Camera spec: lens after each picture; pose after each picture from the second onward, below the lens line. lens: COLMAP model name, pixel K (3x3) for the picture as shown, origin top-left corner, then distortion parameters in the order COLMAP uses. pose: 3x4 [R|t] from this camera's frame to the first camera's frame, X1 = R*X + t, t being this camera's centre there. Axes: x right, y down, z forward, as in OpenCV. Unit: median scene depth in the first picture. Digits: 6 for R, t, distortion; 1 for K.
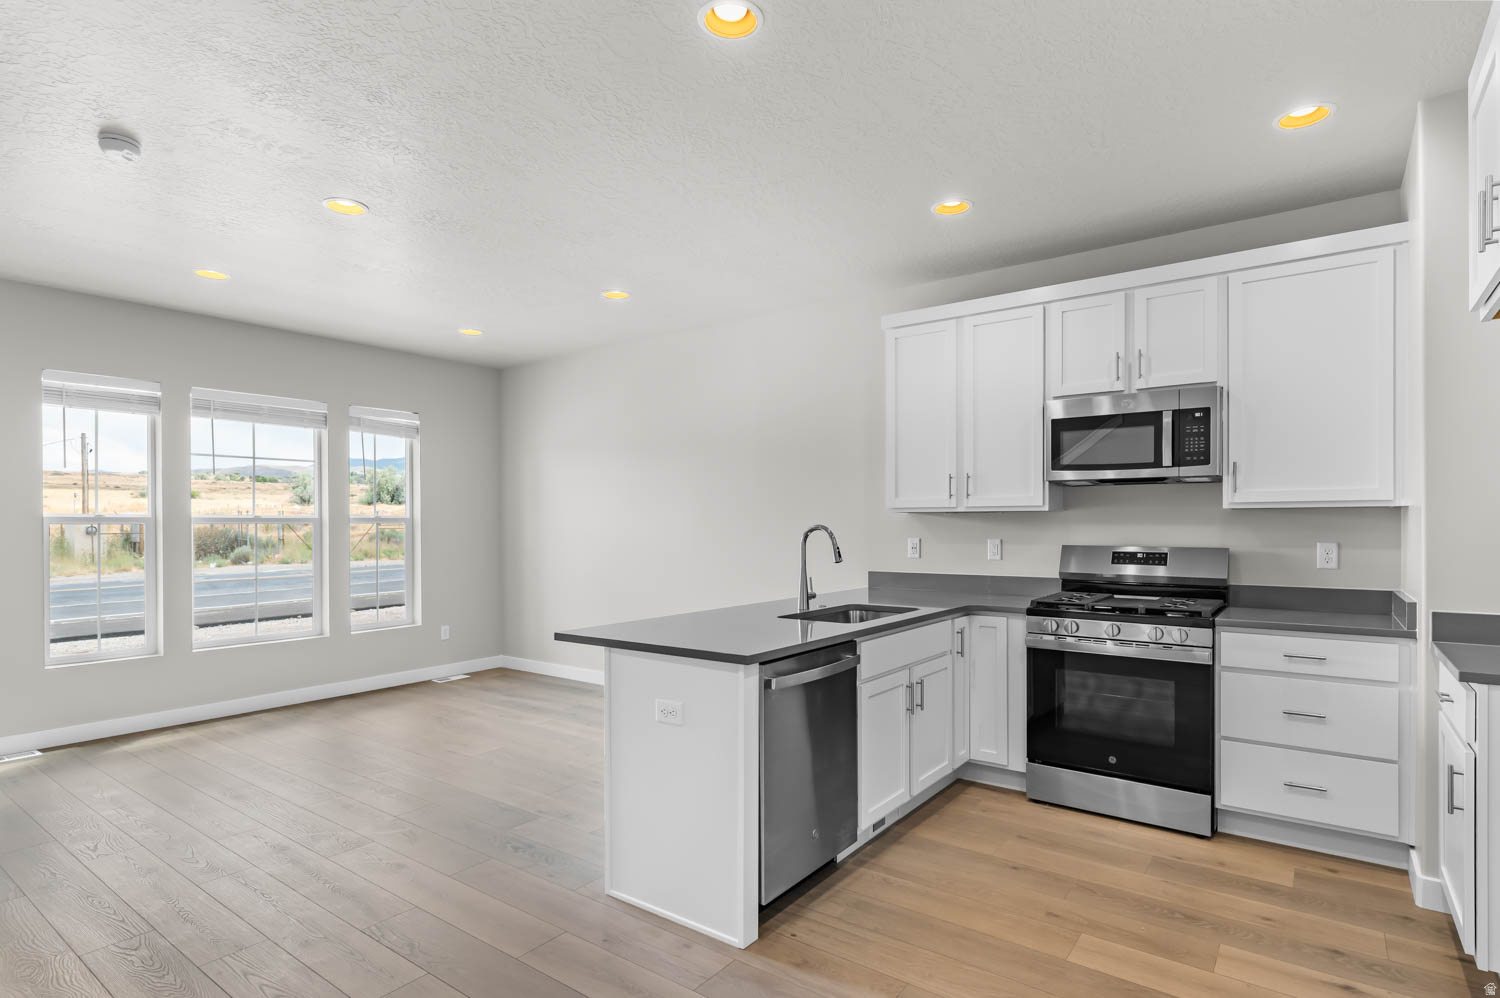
lens RADIAL K [[766.1, 0, 772.9], [0, 766.1, 535.7], [0, 0, 1]] dist [0.001157, 0.000513]
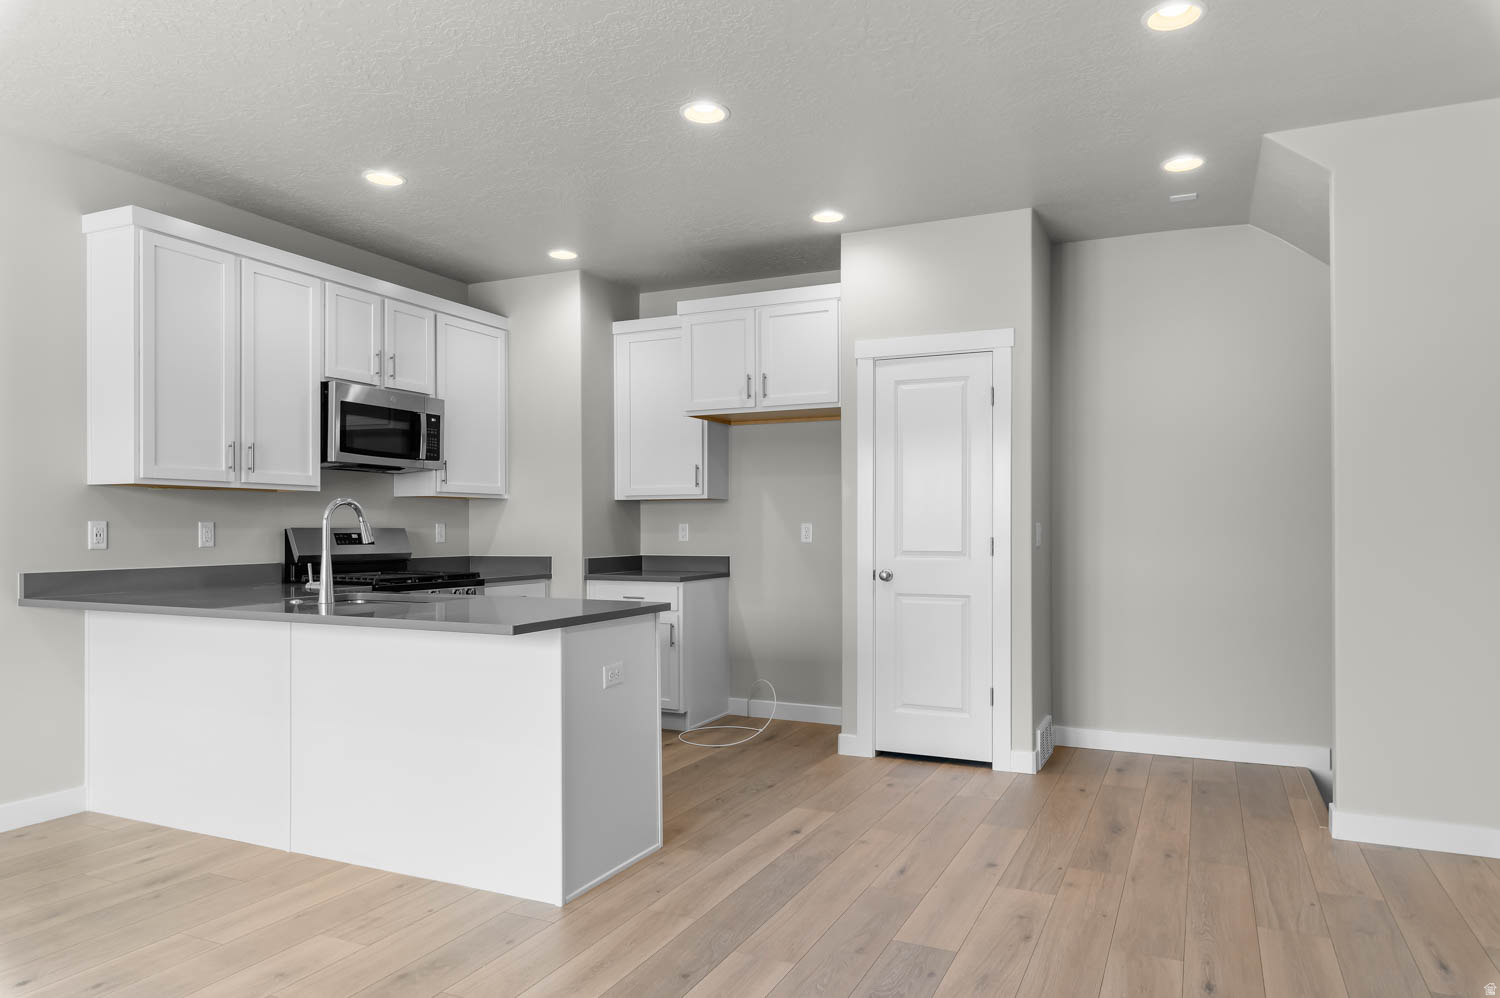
lens RADIAL K [[960.1, 0, 756.0], [0, 960.1, 520.8], [0, 0, 1]] dist [0.011282, -0.001361]
pose [[-0.181656, 0.008882, 0.983322, -0.733420], [0.014829, 0.999870, -0.006292, 0.016050], [-0.983250, 0.013438, -0.181764, 0.524862]]
